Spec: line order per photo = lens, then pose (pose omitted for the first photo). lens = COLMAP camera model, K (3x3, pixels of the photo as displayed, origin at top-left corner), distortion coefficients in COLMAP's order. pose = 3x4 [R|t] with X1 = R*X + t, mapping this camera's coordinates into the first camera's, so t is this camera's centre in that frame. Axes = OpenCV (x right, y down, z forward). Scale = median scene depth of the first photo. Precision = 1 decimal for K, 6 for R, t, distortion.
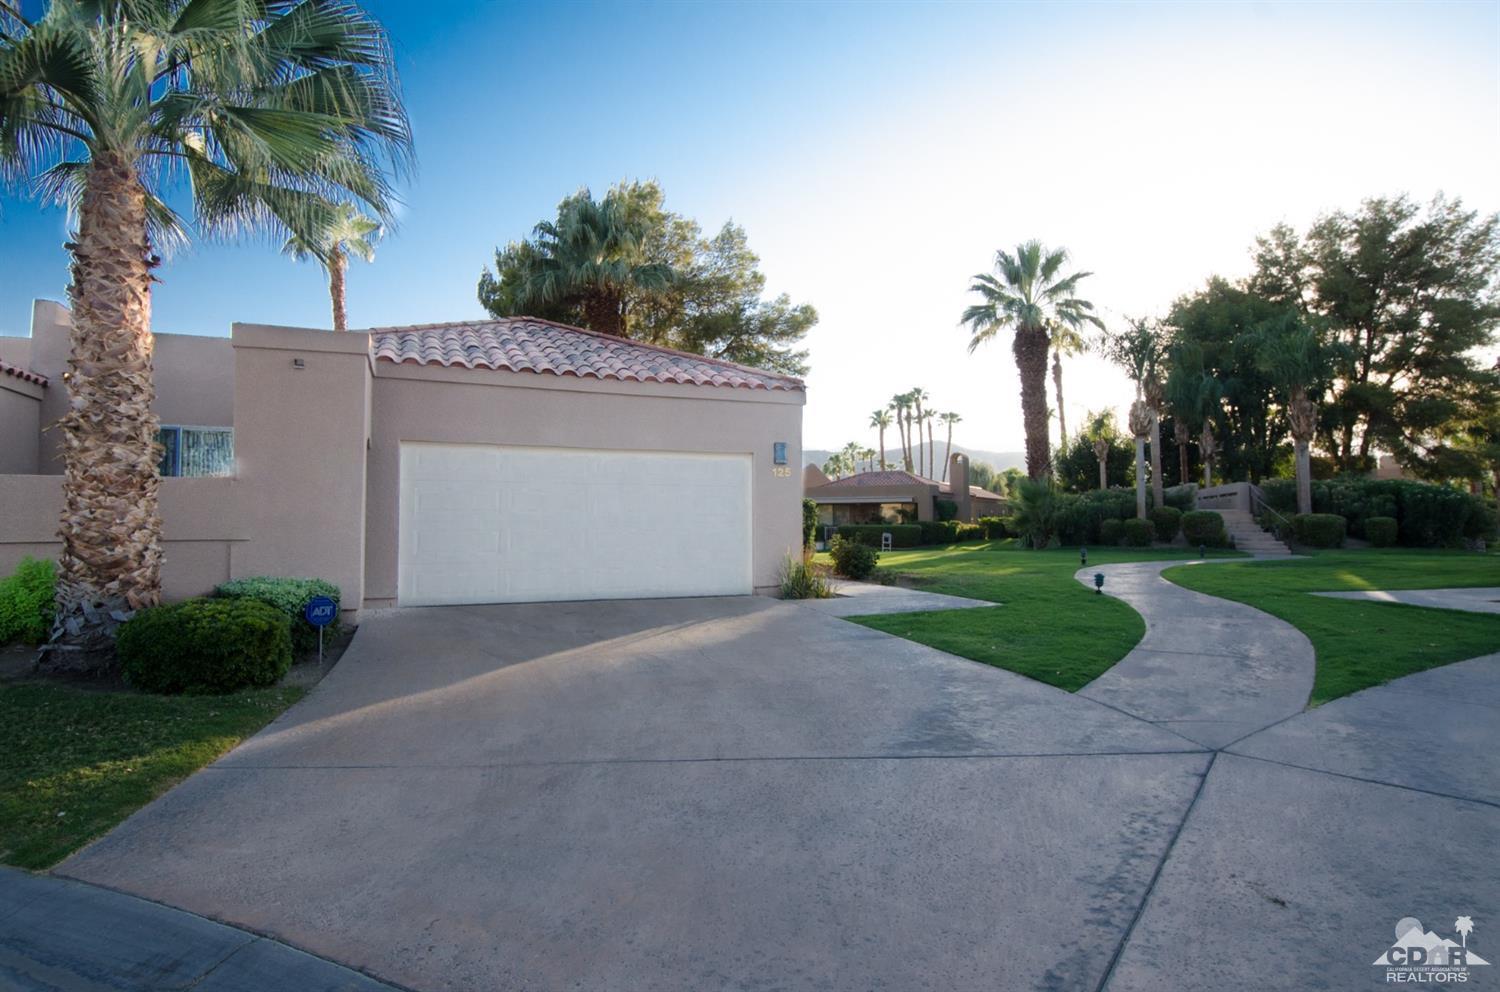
lens RADIAL K [[811.8, 0, 748.9], [0, 811.8, 490.9], [0, 0, 1]] dist [0.000320, 0.000127]
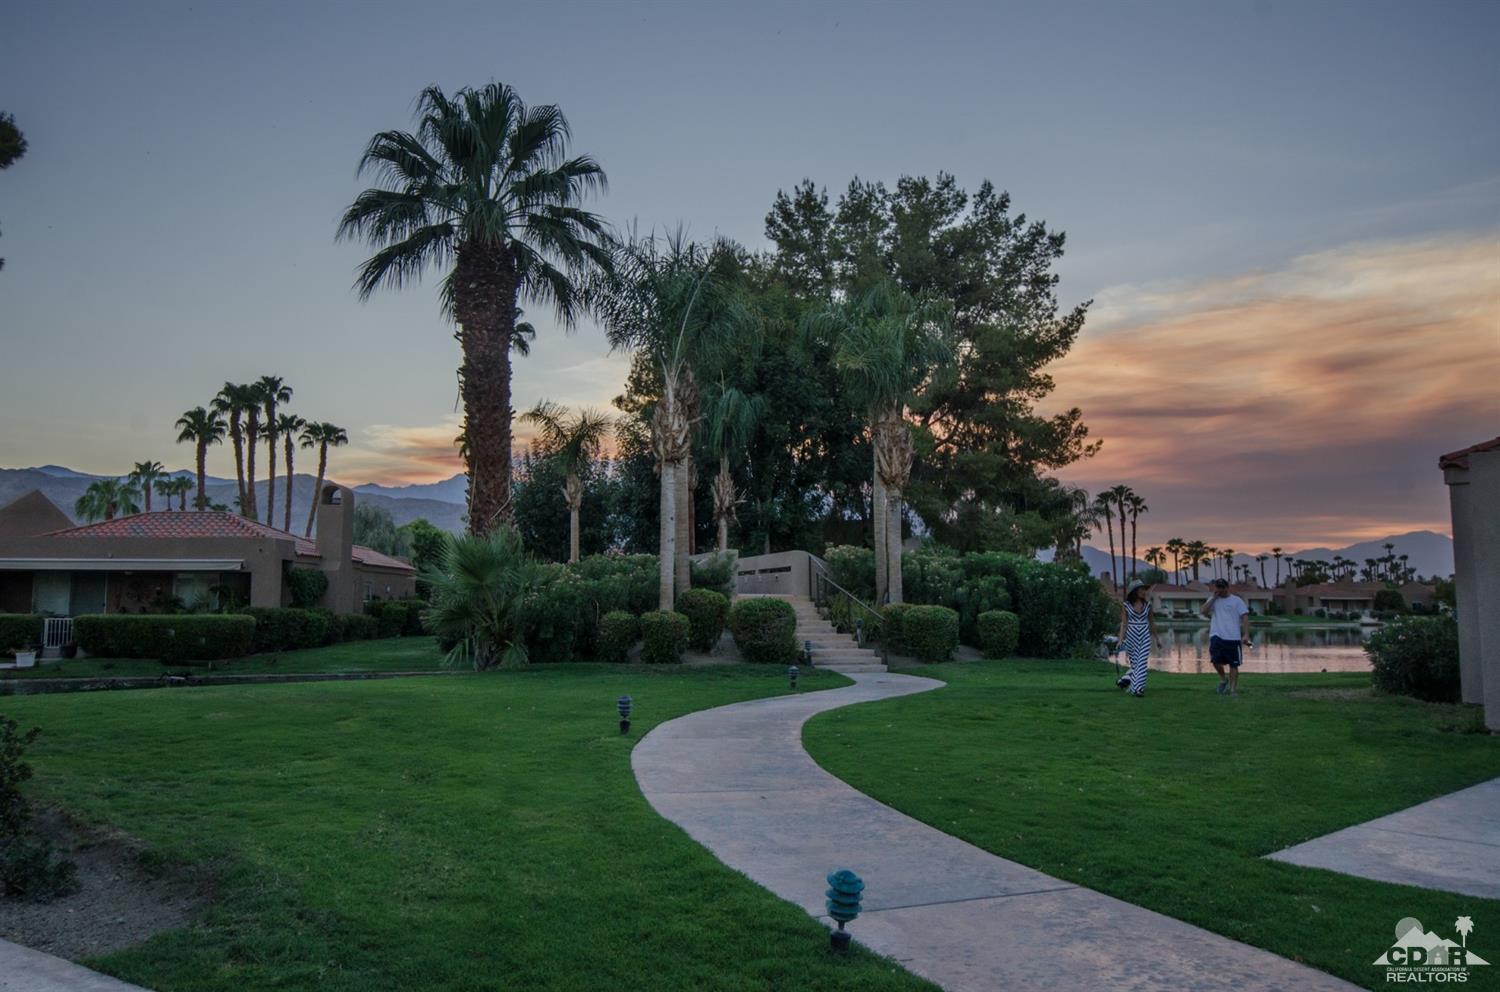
lens RADIAL K [[1167.8, 0, 750.3], [0, 1167.8, 488.7], [0, 0, 1]] dist [0.031471, -0.001715]
pose [[0.828363, 0.058817, 0.557095, 0.069274], [-0.027457, 0.997540, -0.064492, 0.000527], [-0.559518, 0.038127, 0.827941, 0.263191]]
